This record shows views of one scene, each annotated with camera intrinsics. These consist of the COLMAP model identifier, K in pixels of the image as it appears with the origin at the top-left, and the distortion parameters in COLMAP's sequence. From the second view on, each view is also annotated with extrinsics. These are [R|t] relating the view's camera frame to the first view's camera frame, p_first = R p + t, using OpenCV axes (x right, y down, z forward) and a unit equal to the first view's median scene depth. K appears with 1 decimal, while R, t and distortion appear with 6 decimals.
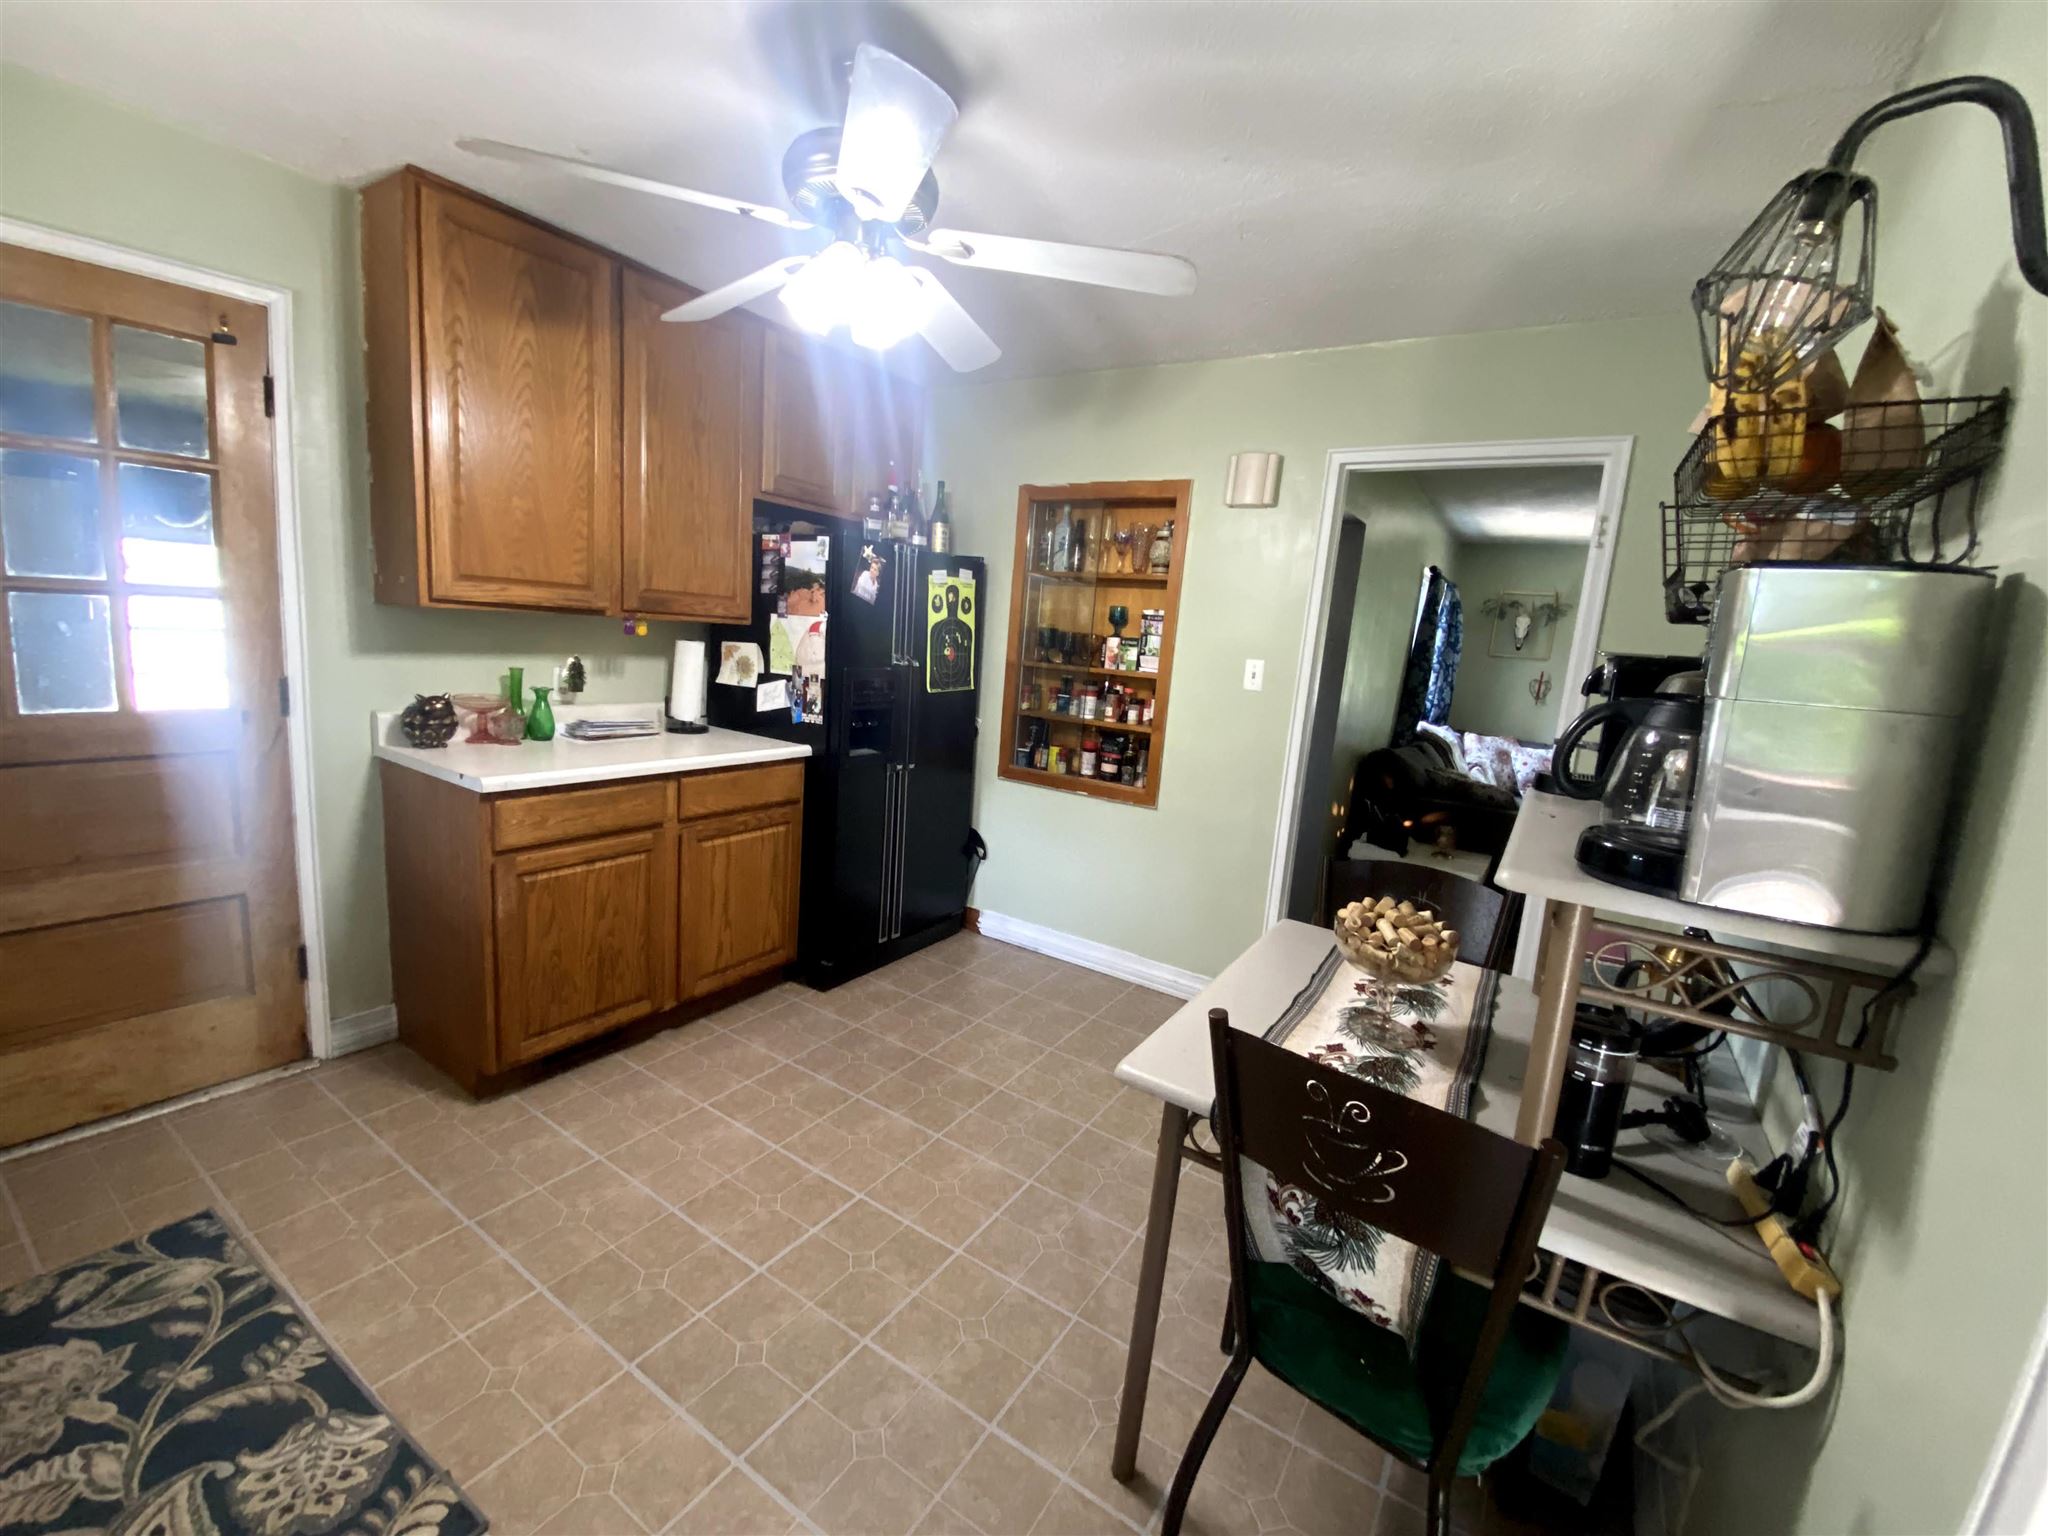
lens RADIAL K [[826.5, 0, 1024.0], [0, 826.5, 768.0], [0, 0, 1]] dist [0.053427, -0.045840]
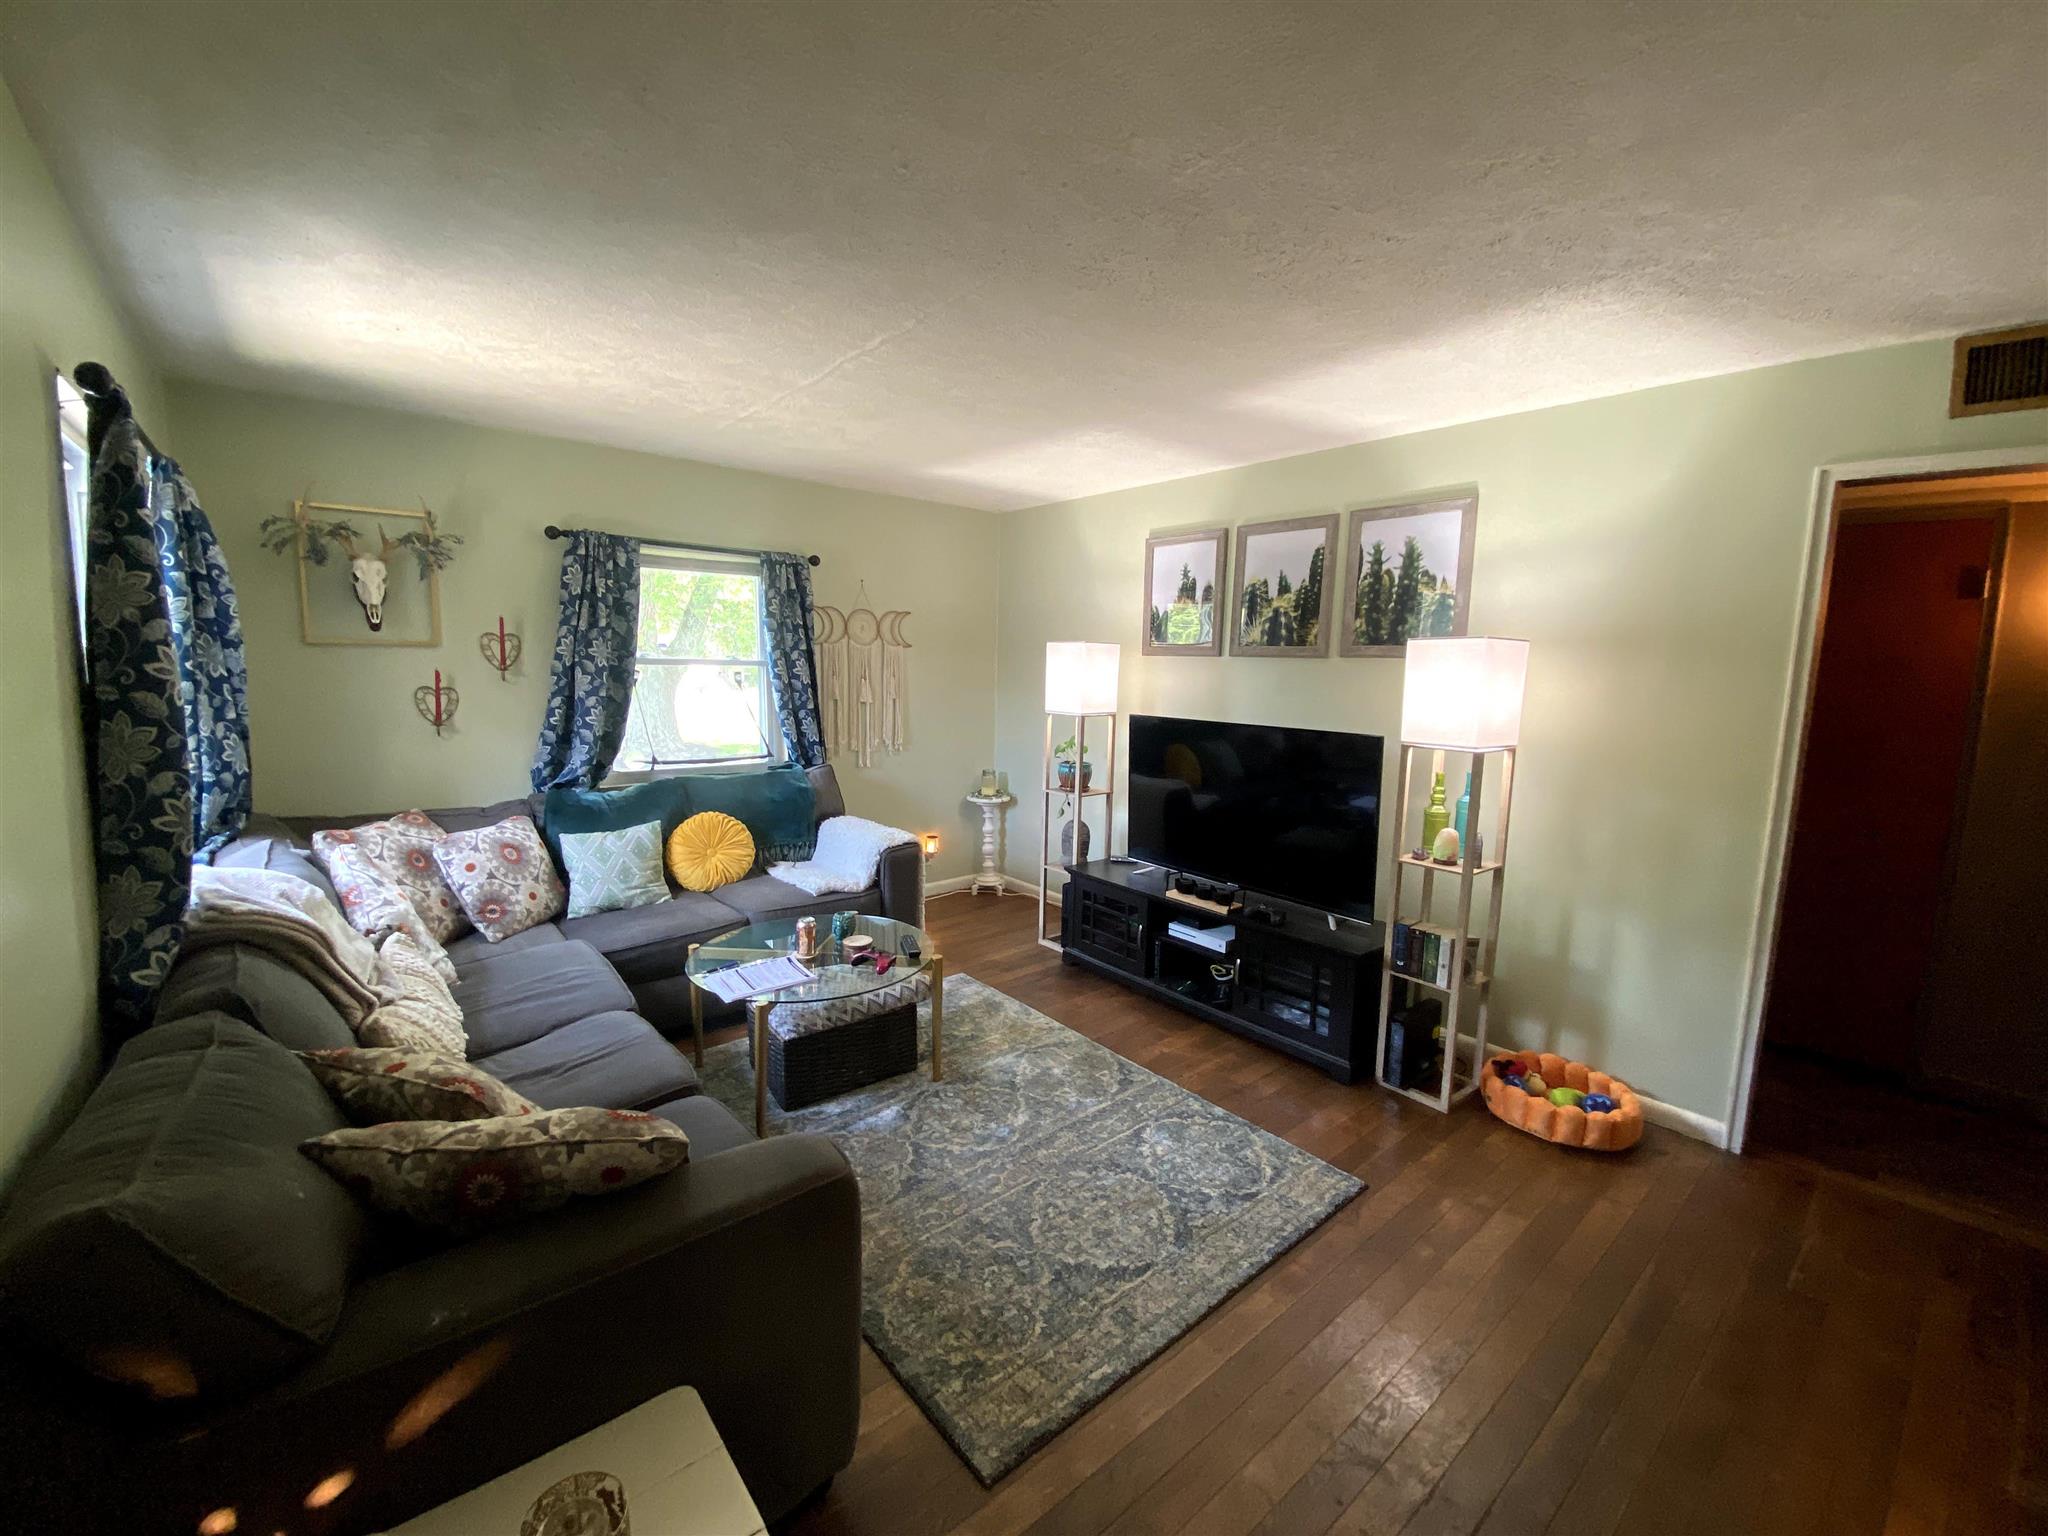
lens RADIAL K [[833.8, 0, 1024.0], [0, 833.8, 768.0], [0, 0, 1]] dist [0.000162, -0.014248]
pose [[0.296027, -0.204558, 0.933019, 0.230101], [0.170154, 0.972469, 0.159221, -0.072449], [-0.939902, 0.111623, 0.322684, 0.479675]]
